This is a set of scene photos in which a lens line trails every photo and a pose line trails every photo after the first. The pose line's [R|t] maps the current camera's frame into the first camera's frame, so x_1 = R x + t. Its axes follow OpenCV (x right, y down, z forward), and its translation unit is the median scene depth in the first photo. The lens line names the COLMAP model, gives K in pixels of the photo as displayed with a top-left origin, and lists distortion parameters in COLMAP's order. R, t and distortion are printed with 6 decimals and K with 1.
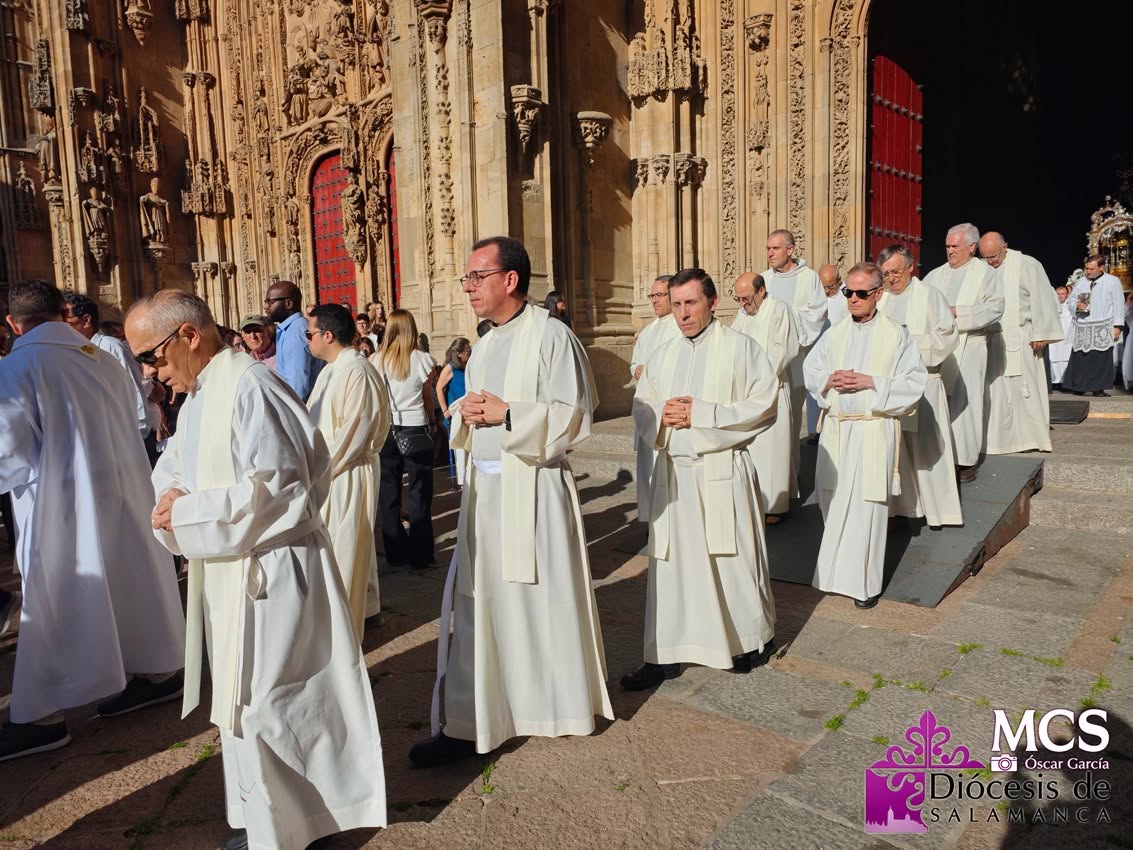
lens RADIAL K [[781.2, 0, 565.5], [0, 781.2, 423.5], [0, 0, 1]] dist [0.010832, -0.017346]
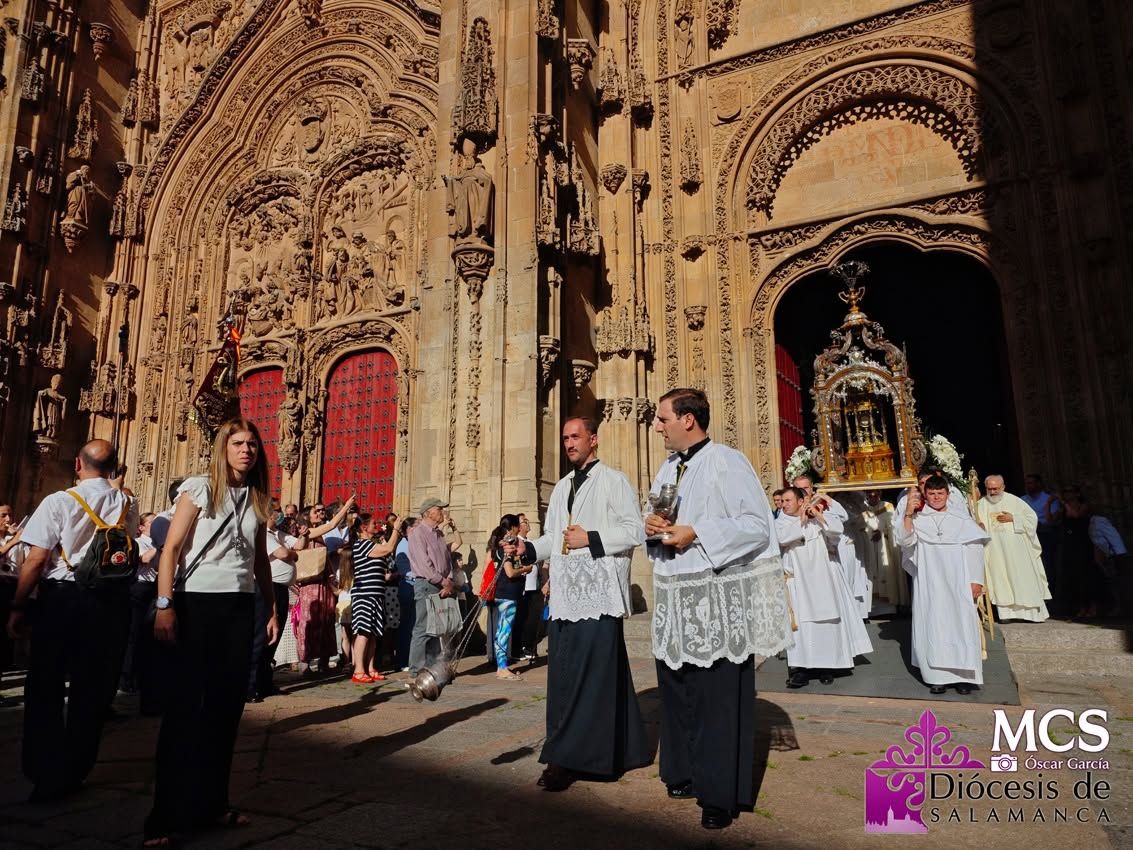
lens RADIAL K [[781.2, 0, 560.6], [0, 781.2, 416.5], [0, 0, 1]] dist [0.010832, -0.017346]
pose [[0.963097, 0.084483, 0.255551, -0.192417], [-0.002432, 0.952154, -0.305610, 0.043299], [-0.269142, 0.293710, 0.917222, -0.069543]]
